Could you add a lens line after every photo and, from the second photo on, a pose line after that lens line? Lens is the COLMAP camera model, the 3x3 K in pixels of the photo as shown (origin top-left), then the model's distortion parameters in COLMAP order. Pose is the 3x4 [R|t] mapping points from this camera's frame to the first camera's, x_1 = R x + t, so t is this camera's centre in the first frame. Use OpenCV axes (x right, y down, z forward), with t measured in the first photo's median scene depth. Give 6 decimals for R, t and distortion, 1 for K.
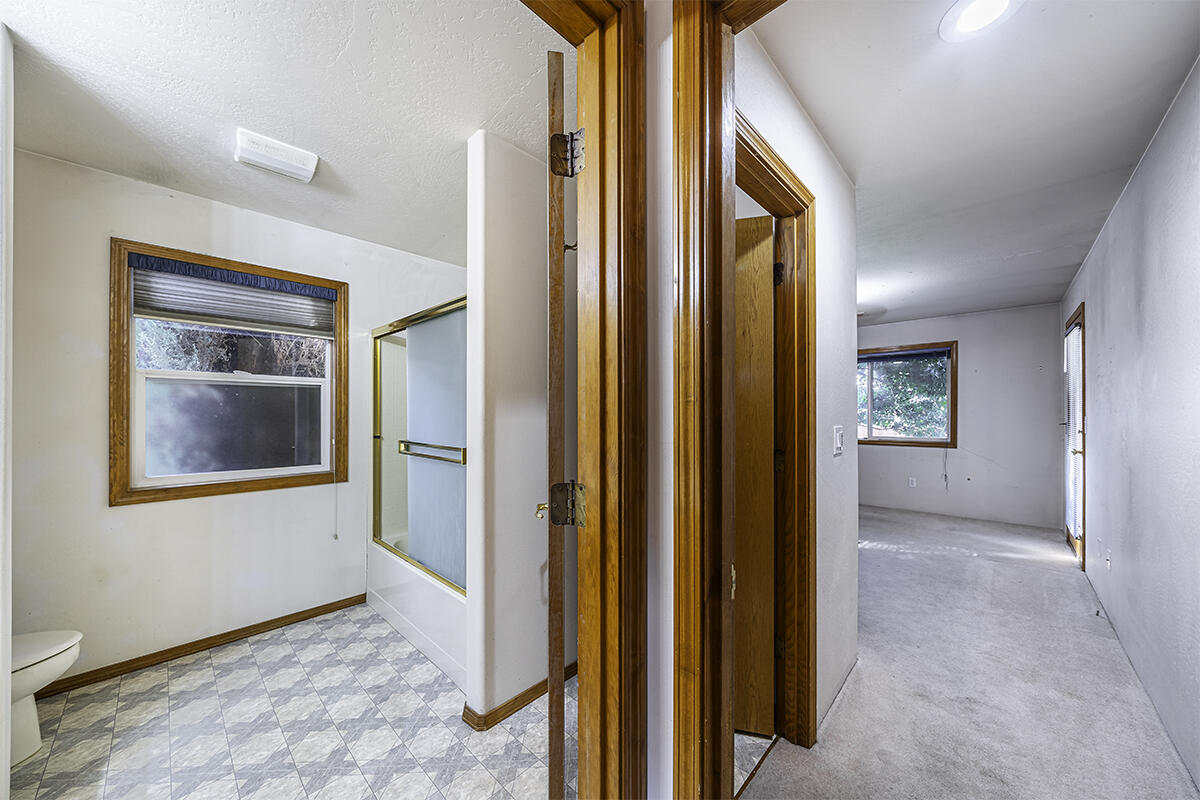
lens RADIAL K [[411.0, 0, 608.3], [0, 411.0, 405.1], [0, 0, 1]] dist [-0.001910, -0.000135]
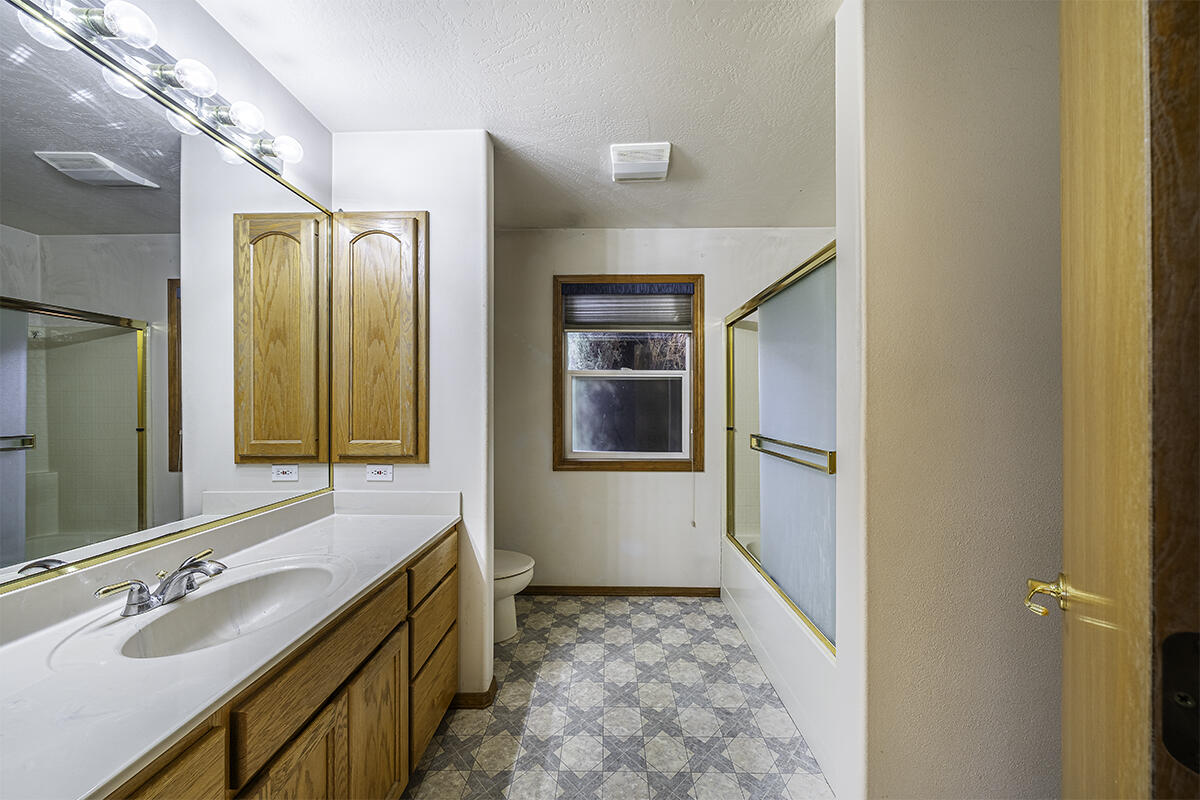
lens RADIAL K [[411.0, 0, 608.3], [0, 411.0, 405.1], [0, 0, 1]] dist [-0.001910, -0.000135]
pose [[0.683002, 0.005609, -0.730395, -0.075090], [0.010141, 0.999801, 0.017161, 0.004360], [0.730346, -0.019128, 0.682810, 0.181015]]
